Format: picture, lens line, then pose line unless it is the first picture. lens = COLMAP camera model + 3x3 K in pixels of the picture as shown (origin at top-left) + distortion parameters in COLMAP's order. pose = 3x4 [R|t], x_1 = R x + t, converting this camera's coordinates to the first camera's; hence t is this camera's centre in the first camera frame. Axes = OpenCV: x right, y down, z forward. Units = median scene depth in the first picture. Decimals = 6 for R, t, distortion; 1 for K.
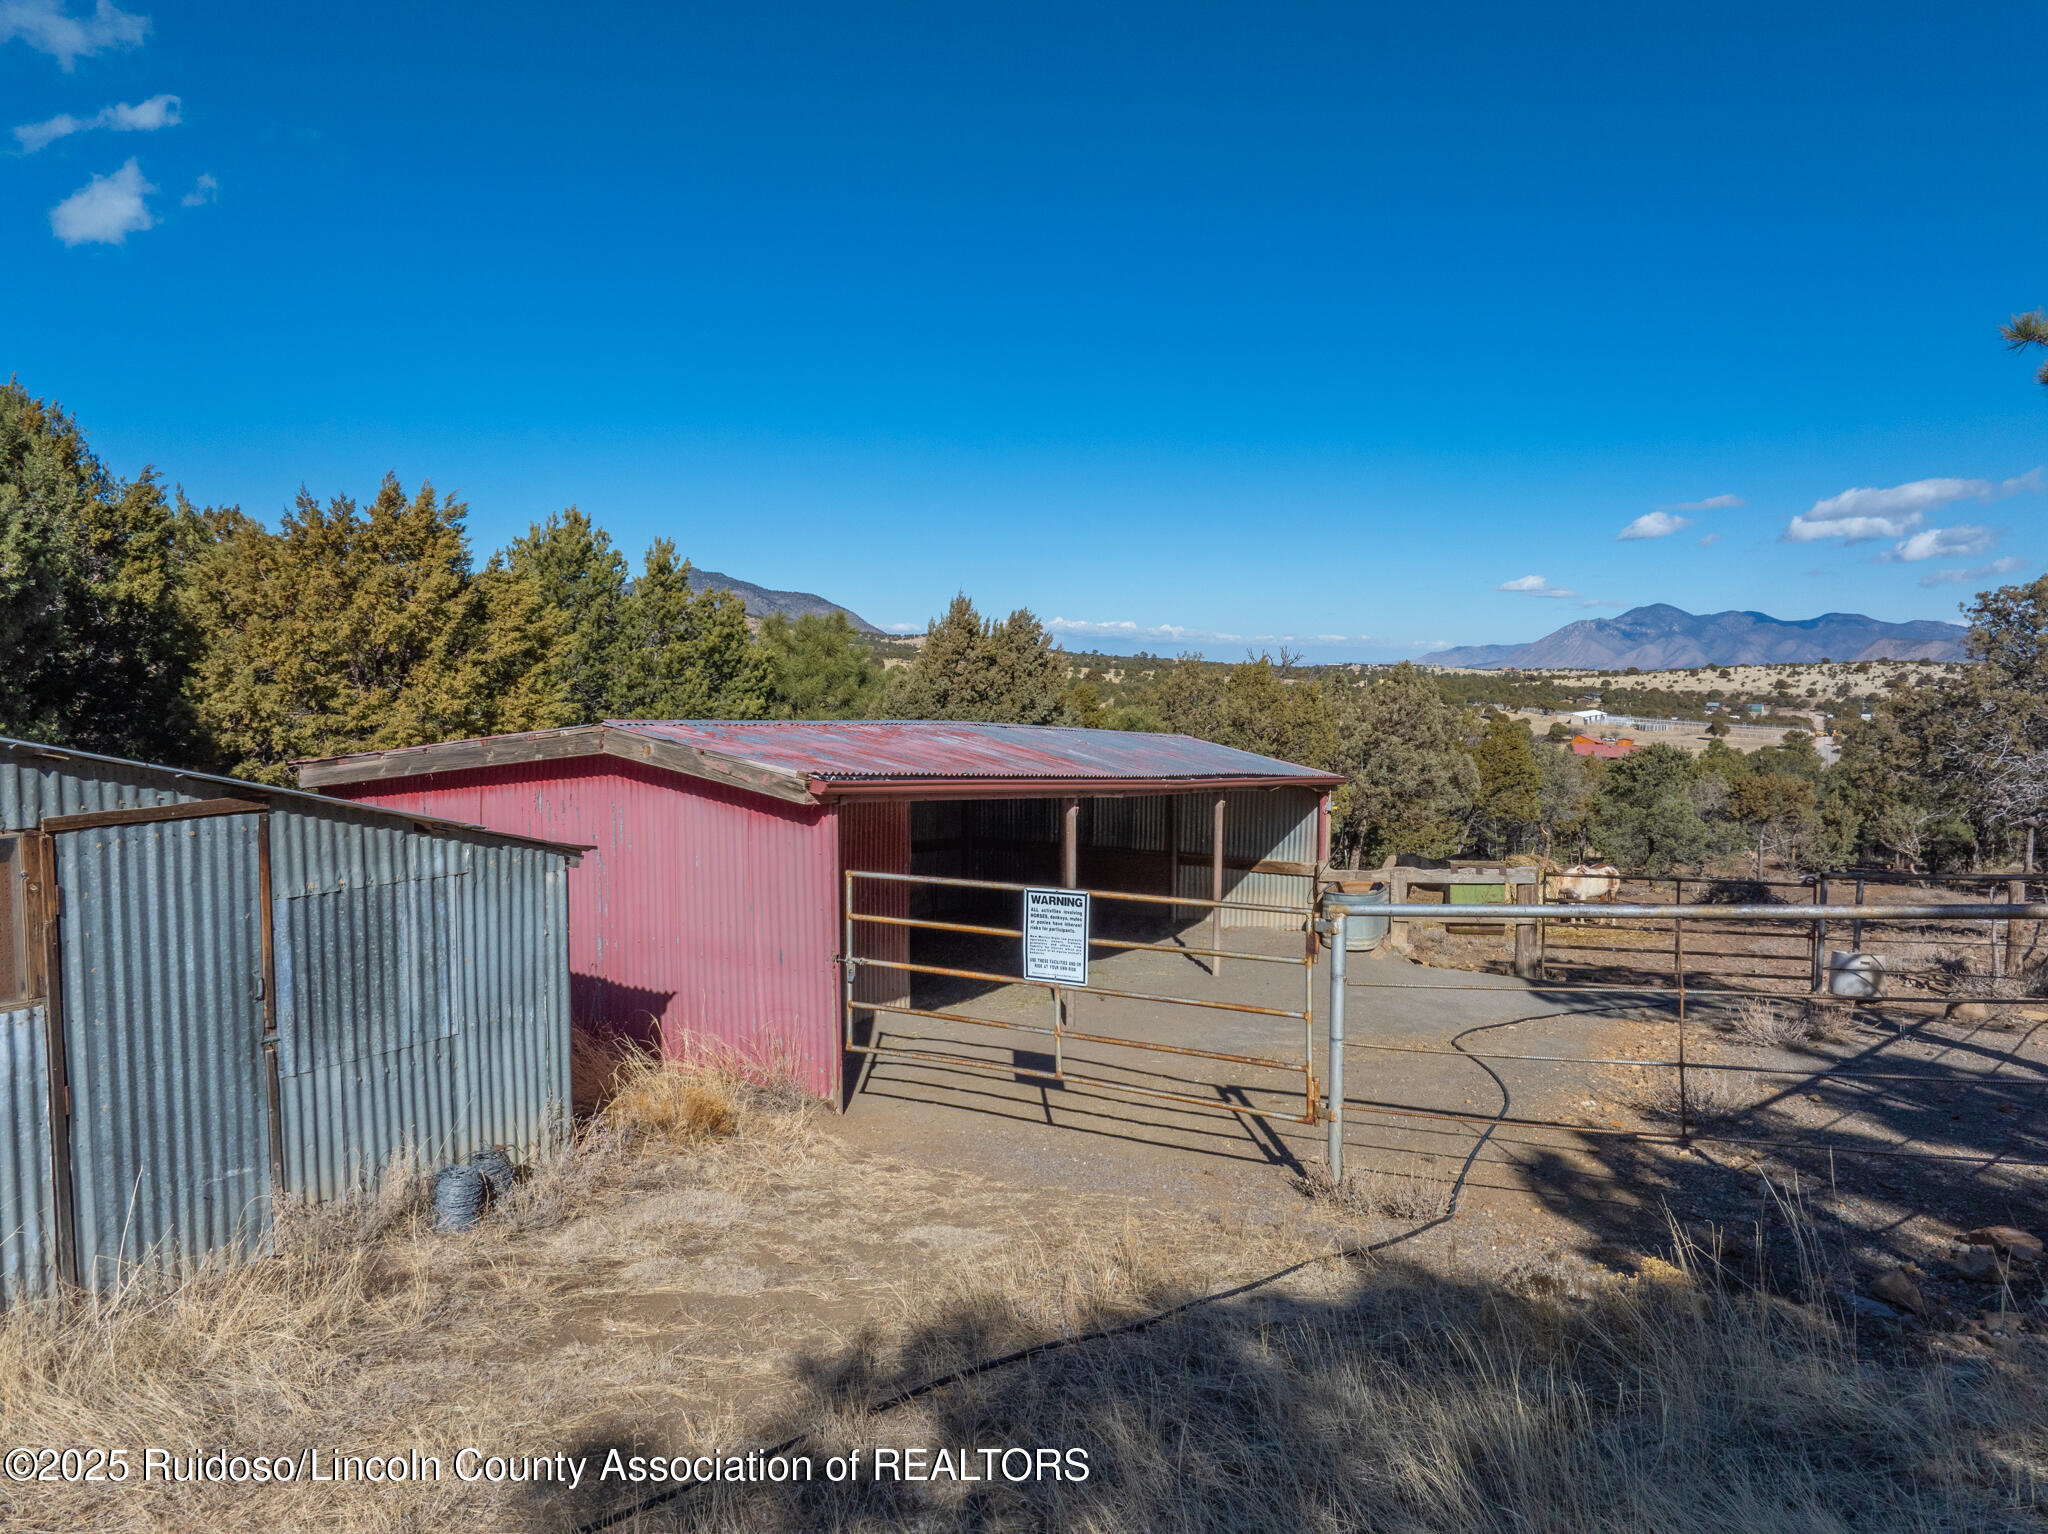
lens RADIAL K [[1450.3, 0, 1024.0], [0, 1450.3, 767.0], [0, 0, 1]] dist [-0.067937, 0.040042]
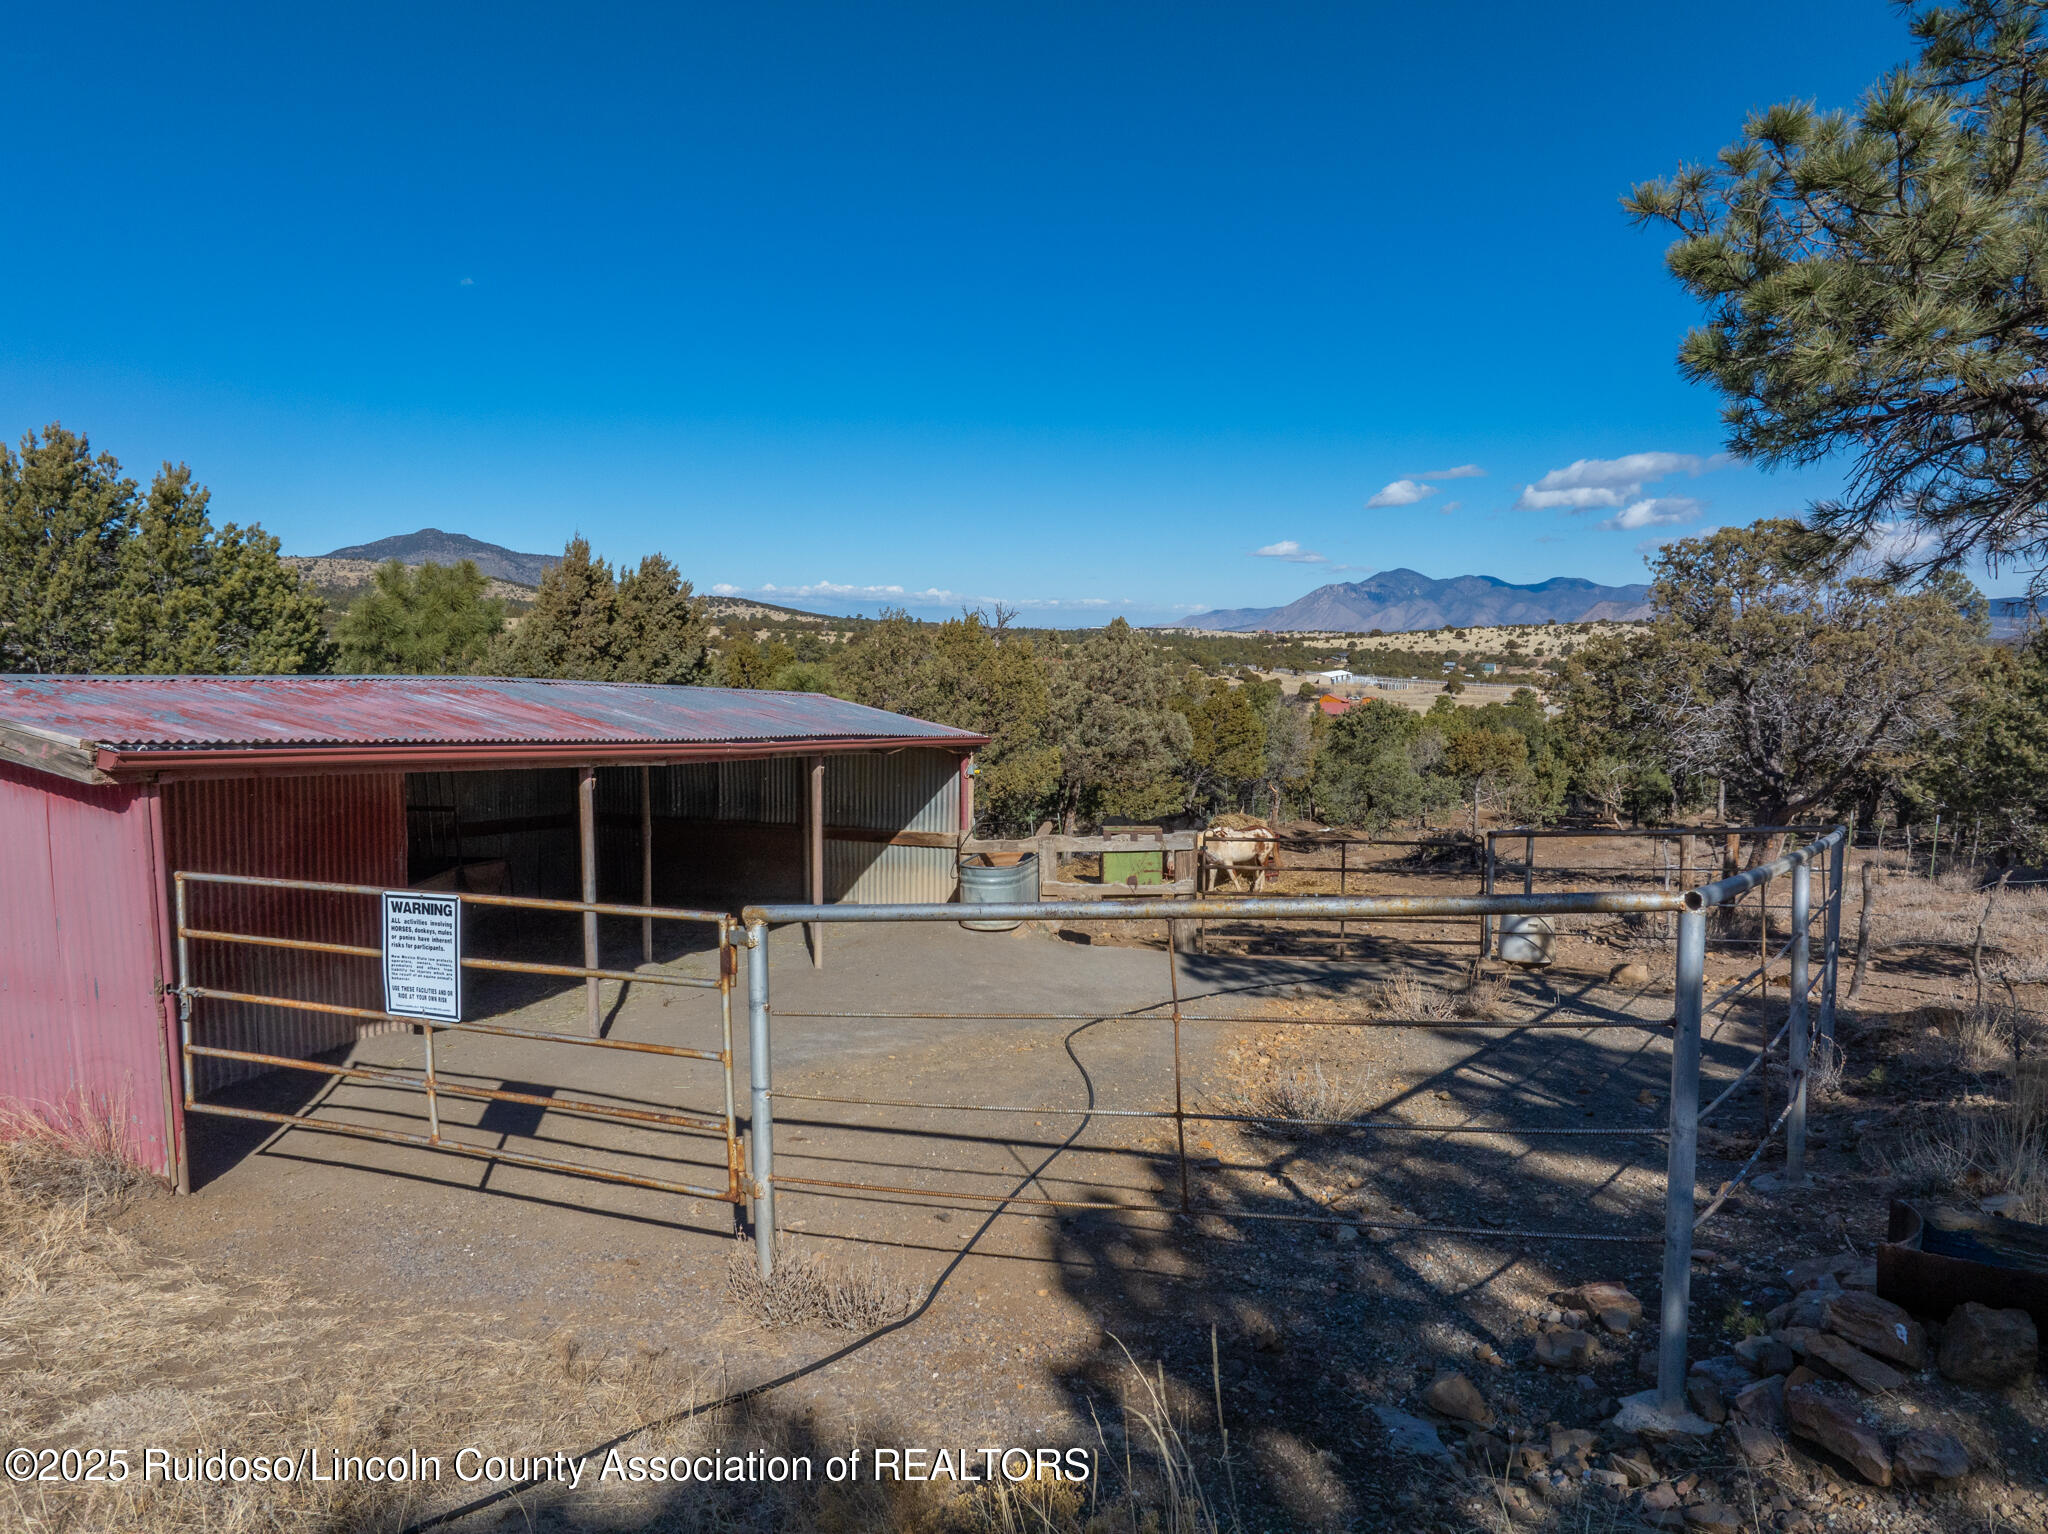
lens RADIAL K [[1457.2, 0, 1024.0], [0, 1457.2, 767.0], [0, 0, 1]] dist [-0.034771, -0.008737]
pose [[0.986351, -0.018798, 0.163581, 0.102964], [0.014783, 0.999560, 0.025727, 0.002727], [-0.163992, -0.022958, 0.986194, 0.108353]]
